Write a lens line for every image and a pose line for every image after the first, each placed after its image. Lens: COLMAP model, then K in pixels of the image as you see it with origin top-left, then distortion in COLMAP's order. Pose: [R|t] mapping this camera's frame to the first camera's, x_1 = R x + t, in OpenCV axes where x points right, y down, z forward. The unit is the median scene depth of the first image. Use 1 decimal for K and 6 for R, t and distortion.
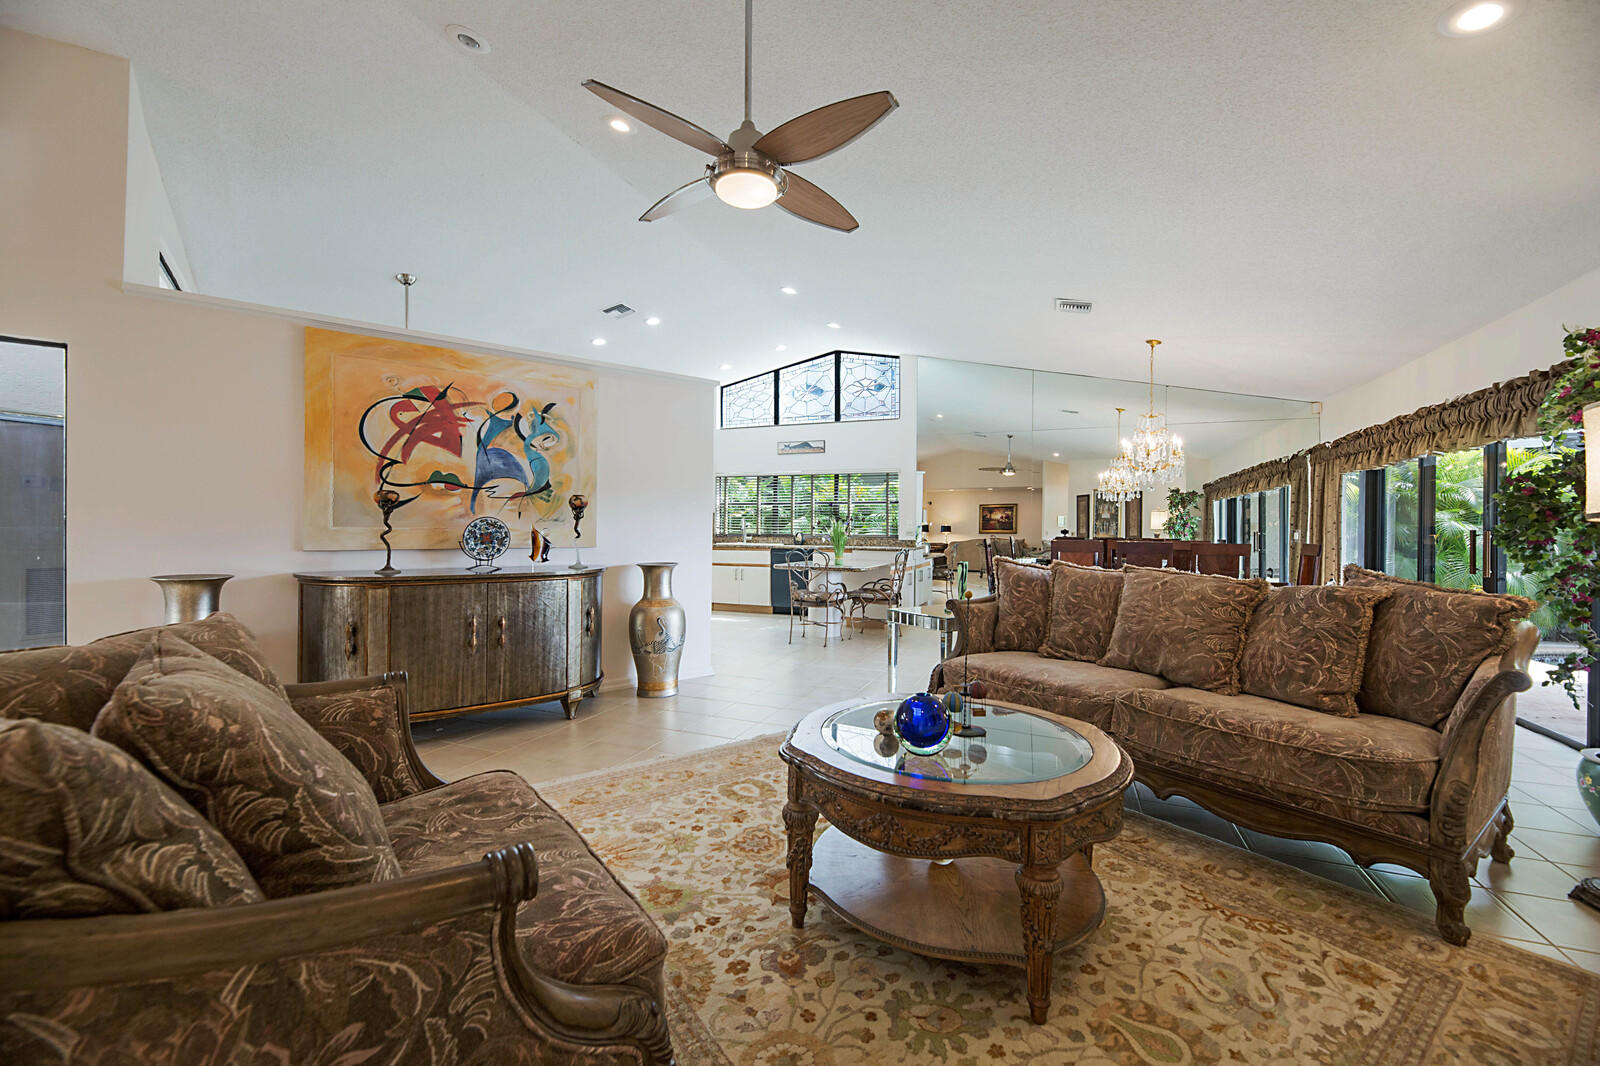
lens RADIAL K [[643.9, 0, 800.0], [0, 643.9, 533.0], [0, 0, 1]] dist [-0.001691, -0.002801]
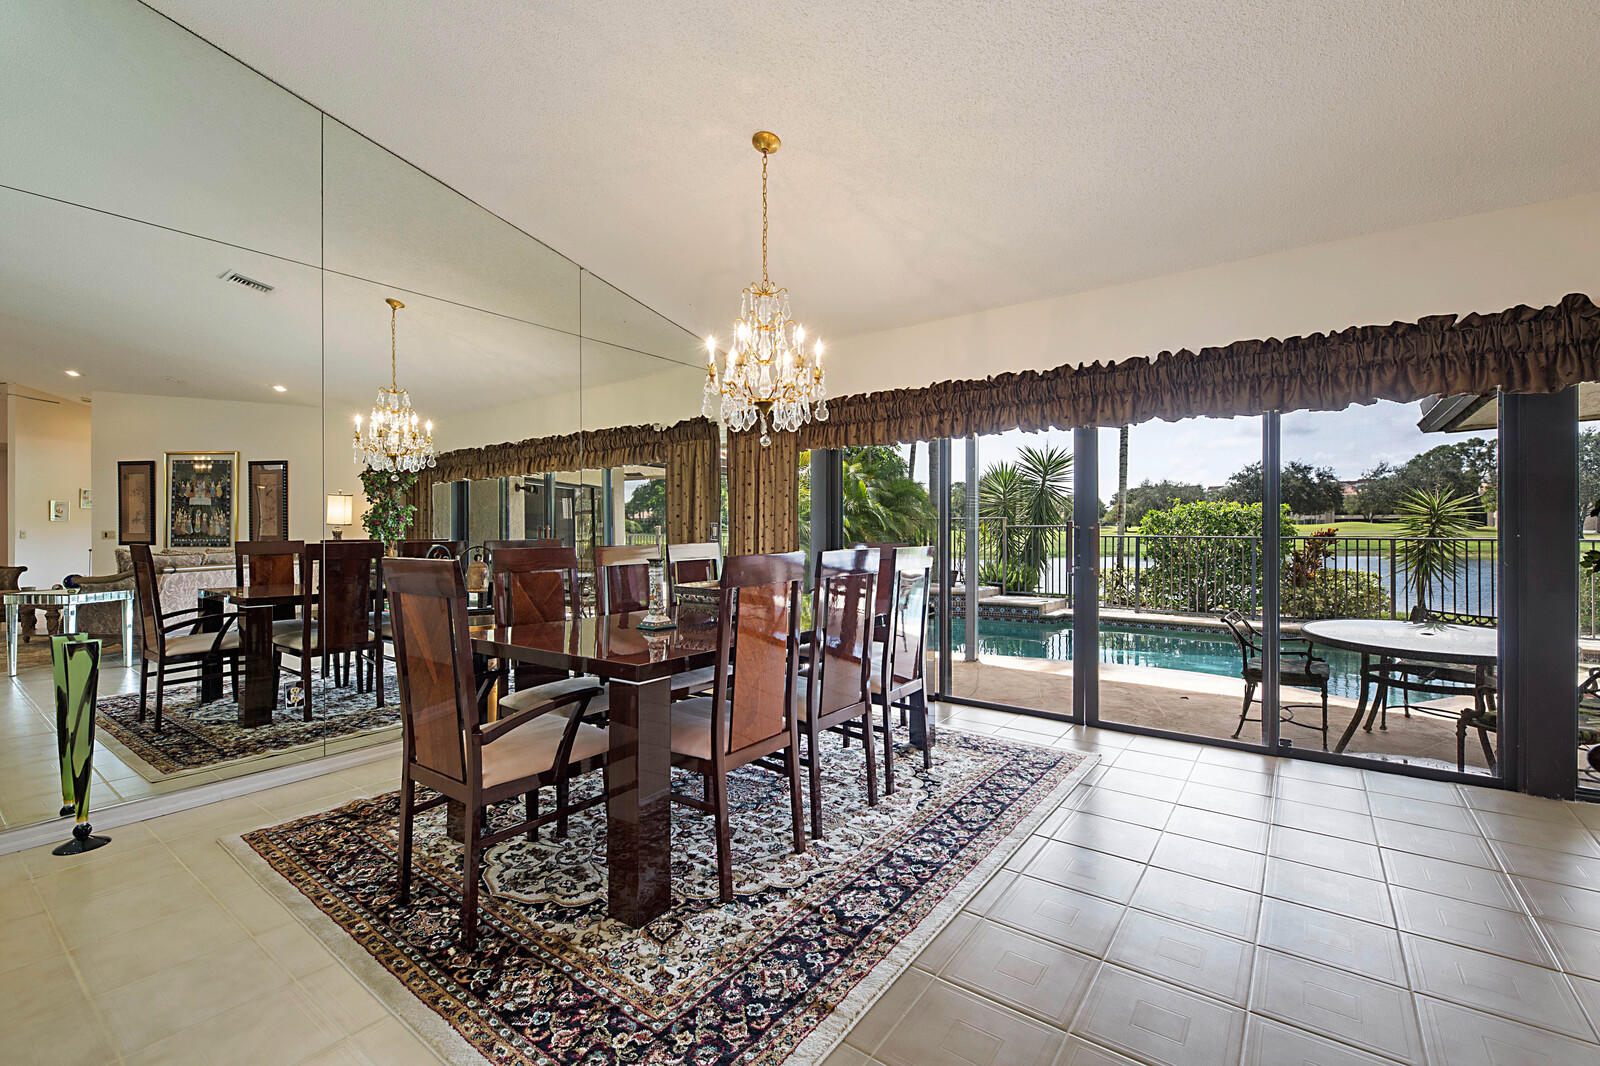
lens RADIAL K [[692.7, 0, 800.0], [0, 692.7, 533.0], [0, 0, 1]] dist [-0.001185, -0.000501]
pose [[0.234487, -0.016541, 0.971978, 0.059504], [0.010936, 0.999837, 0.014377, -0.009558], [-0.972058, 0.007258, 0.234630, 1.460043]]
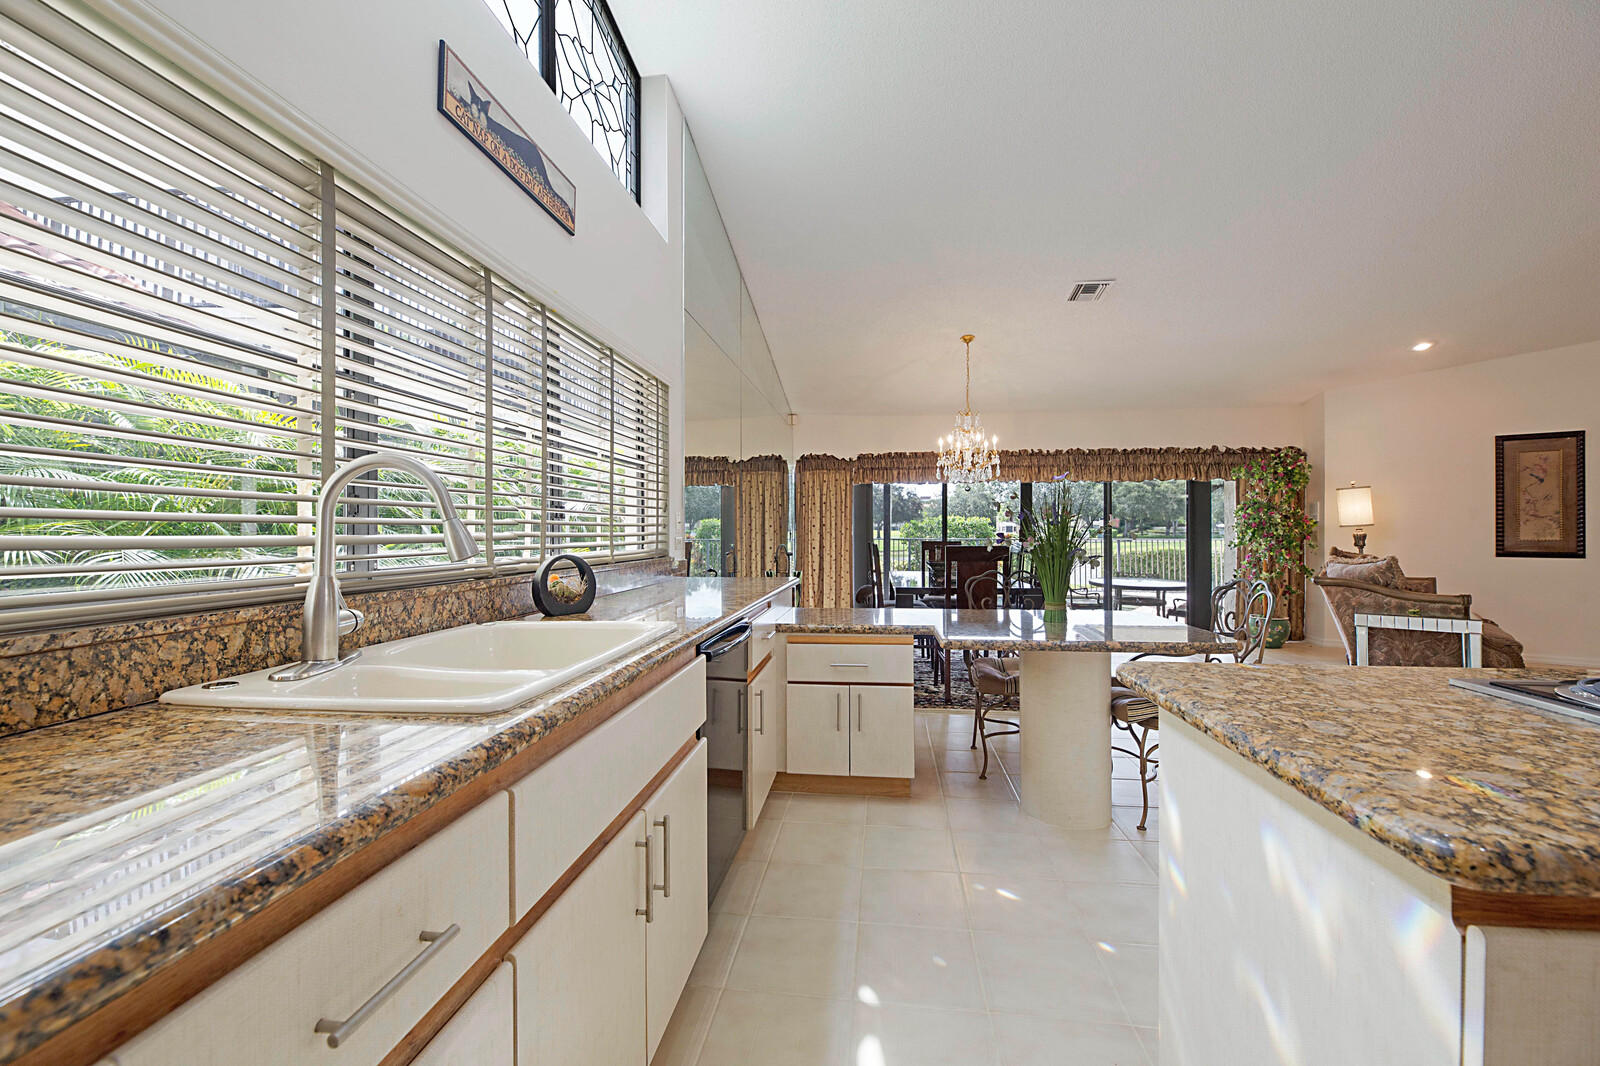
lens RADIAL K [[669.4, 0, 800.0], [0, 669.4, 533.0], [0, 0, 1]] dist [-0.009934, 0.000086]
pose [[-0.262751, -0.008973, 0.964822, -0.623106], [0.006074, 0.999922, 0.010954, -0.025386], [-0.964845, 0.008738, -0.262676, 2.587296]]
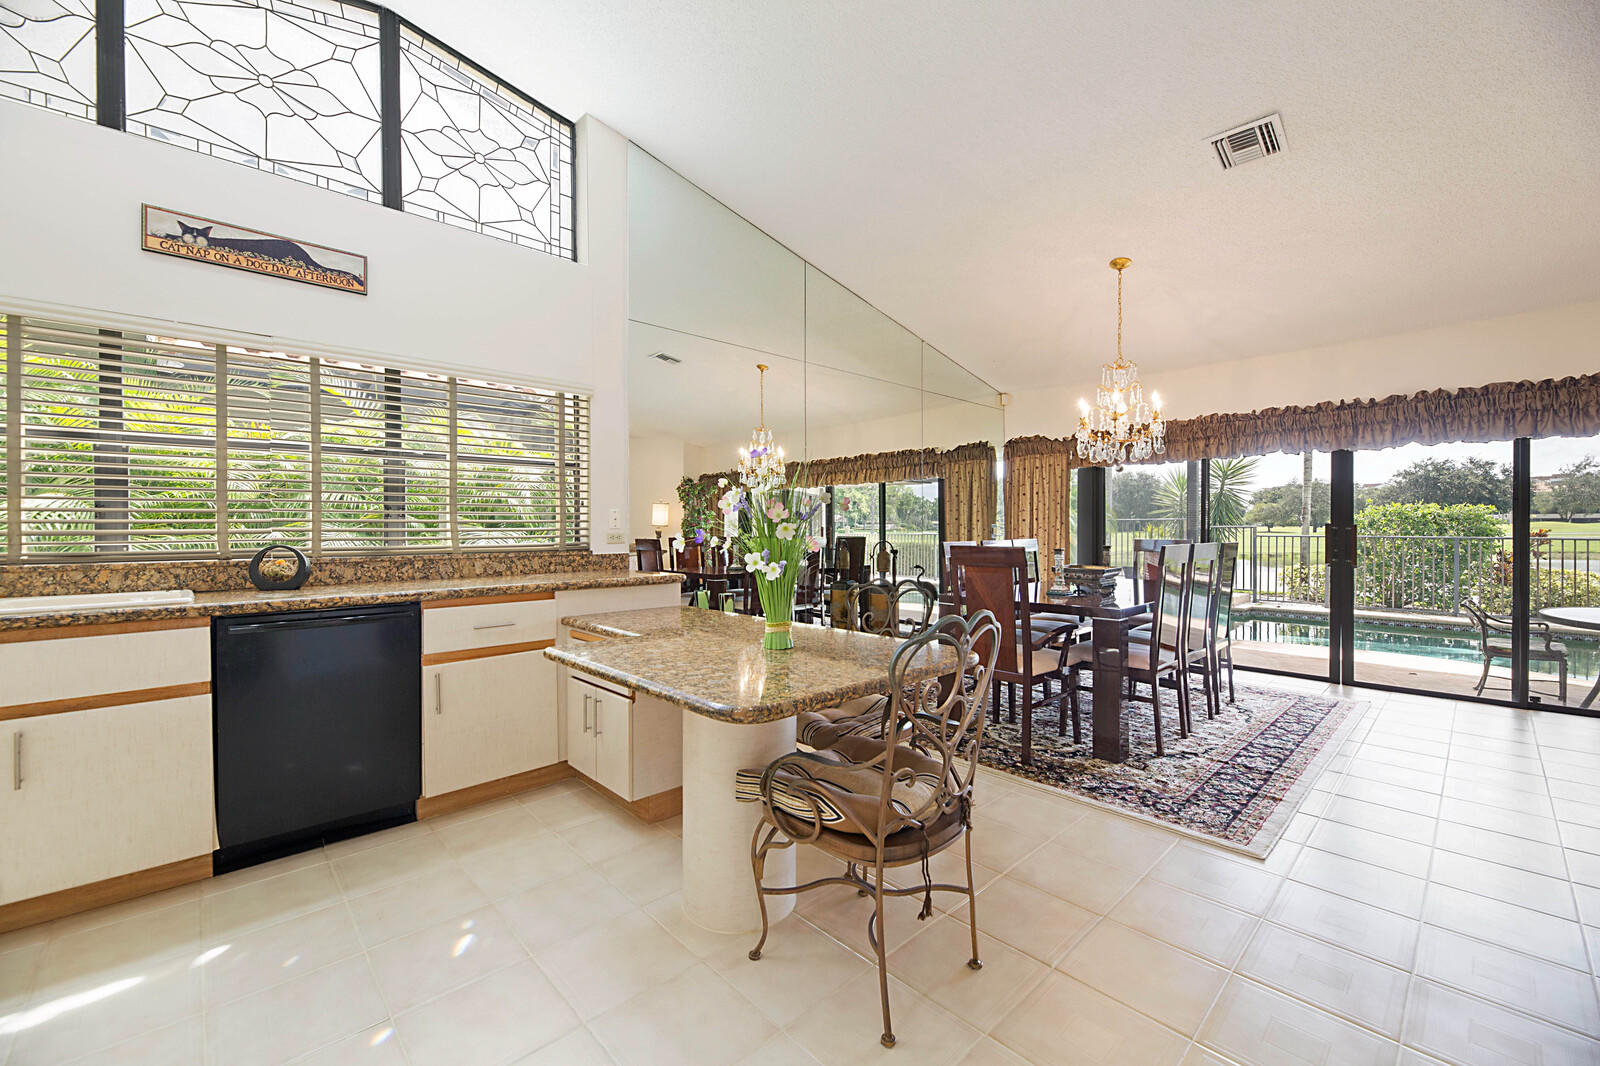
lens RADIAL K [[643.9, 0, 800.0], [0, 643.9, 533.0], [0, 0, 1]] dist [-0.001691, -0.002801]
pose [[0.411687, -0.016623, 0.911173, -0.435162], [0.011482, 0.999849, 0.013053, -0.018243], [-0.911253, 0.005088, 0.411816, 1.765971]]
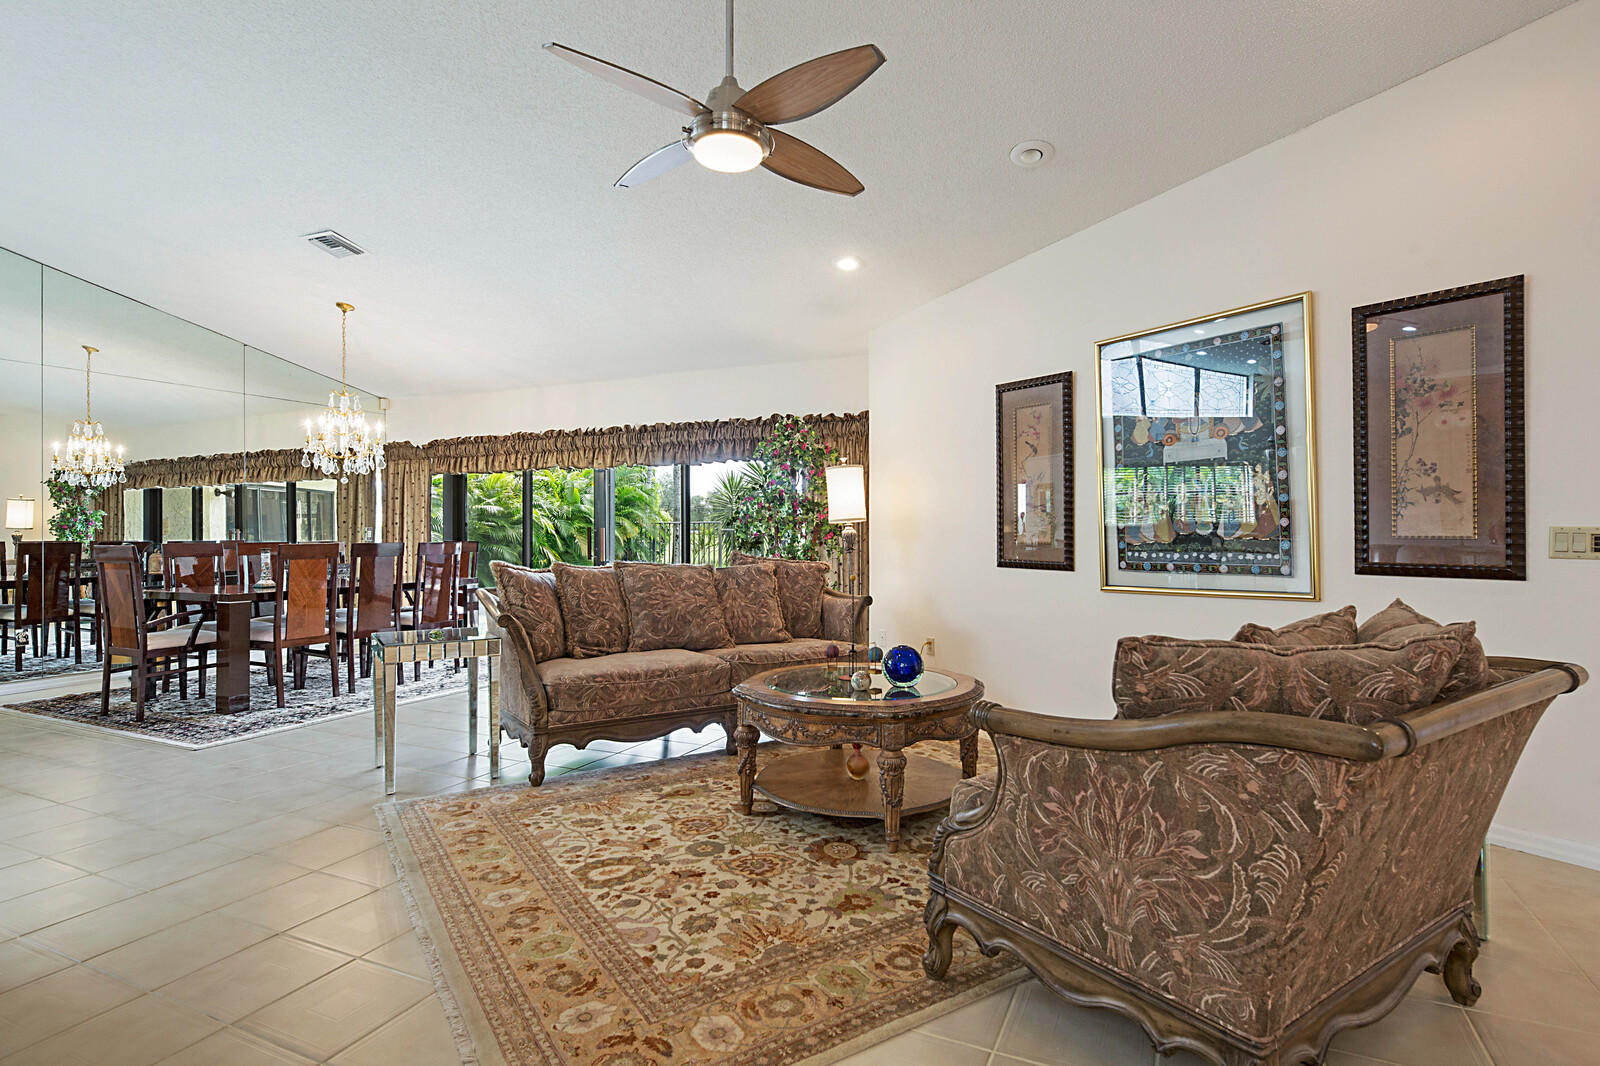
lens RADIAL K [[839.2, 0, 800.0], [0, 839.2, 533.0], [0, 0, 1]] dist [0.001029, 0.000468]
pose [[0.047880, -0.011225, 0.998790, -0.895080], [0.009485, 0.999897, 0.010783, -0.011008], [-0.998808, 0.008958, 0.047982, 0.608376]]
